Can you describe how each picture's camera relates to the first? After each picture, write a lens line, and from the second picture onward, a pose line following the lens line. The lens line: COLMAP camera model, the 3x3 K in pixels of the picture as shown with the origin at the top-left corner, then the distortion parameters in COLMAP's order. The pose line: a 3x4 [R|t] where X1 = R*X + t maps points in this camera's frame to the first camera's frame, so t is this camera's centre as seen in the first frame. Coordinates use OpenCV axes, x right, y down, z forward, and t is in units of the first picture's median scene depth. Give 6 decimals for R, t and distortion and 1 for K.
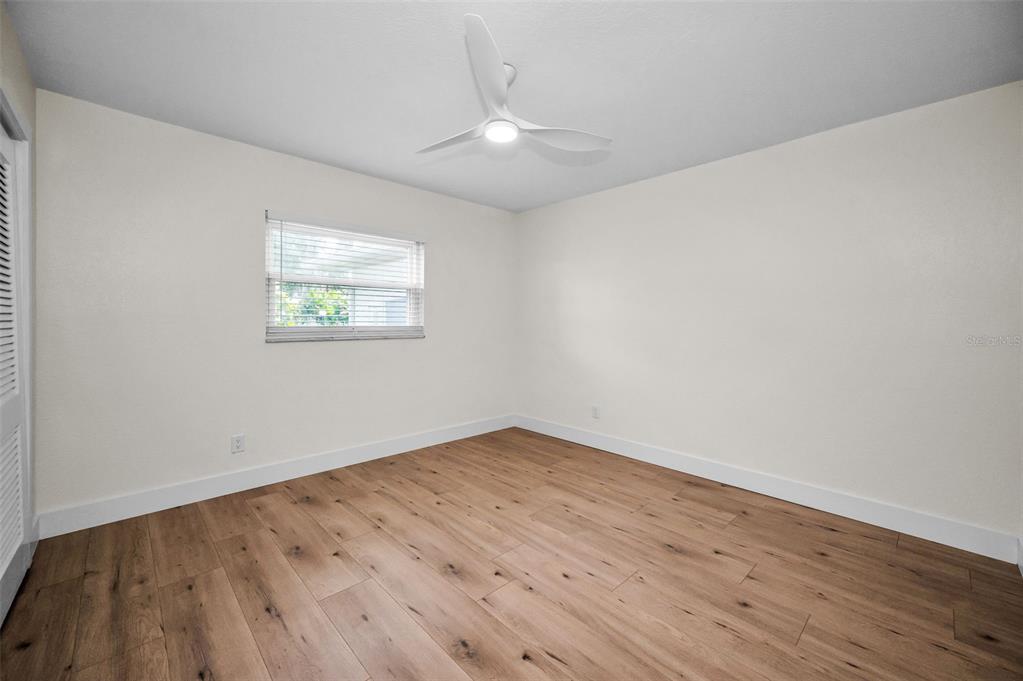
lens RADIAL K [[411.6, 0, 508.9], [0, 411.6, 324.7], [0, 0, 1]] dist [-0.000710, -0.000220]
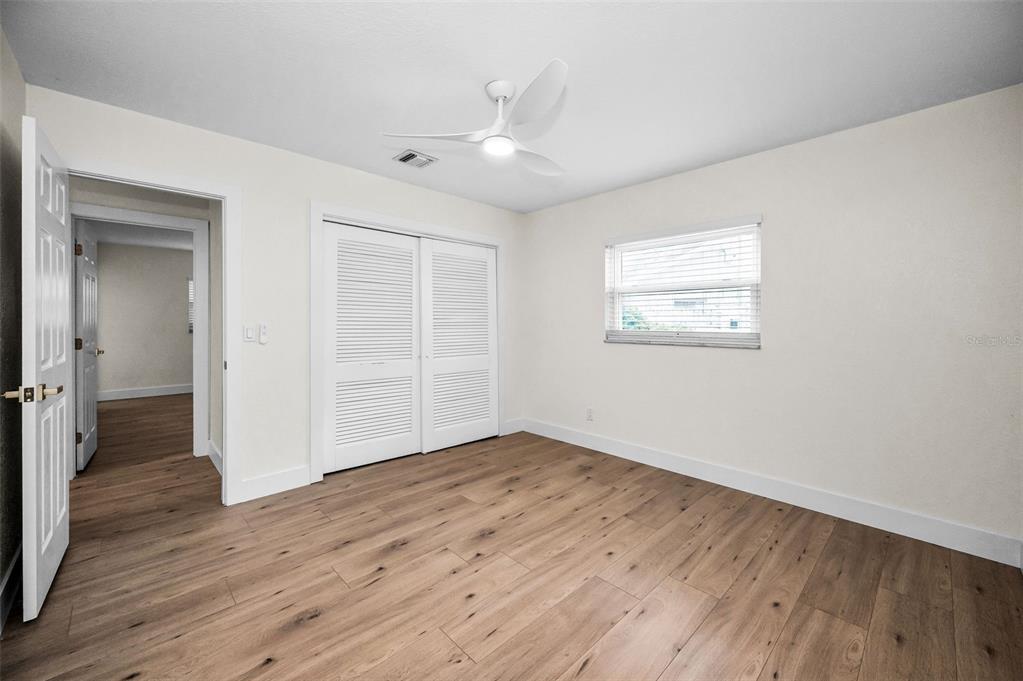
lens RADIAL K [[411.6, 0, 508.9], [0, 411.6, 324.7], [0, 0, 1]] dist [-0.000710, -0.000220]
pose [[0.001409, 0.003757, -0.999992, 0.723816], [-0.012477, 0.999915, 0.003739, -0.012421], [0.999921, 0.012471, 0.001455, 0.720865]]
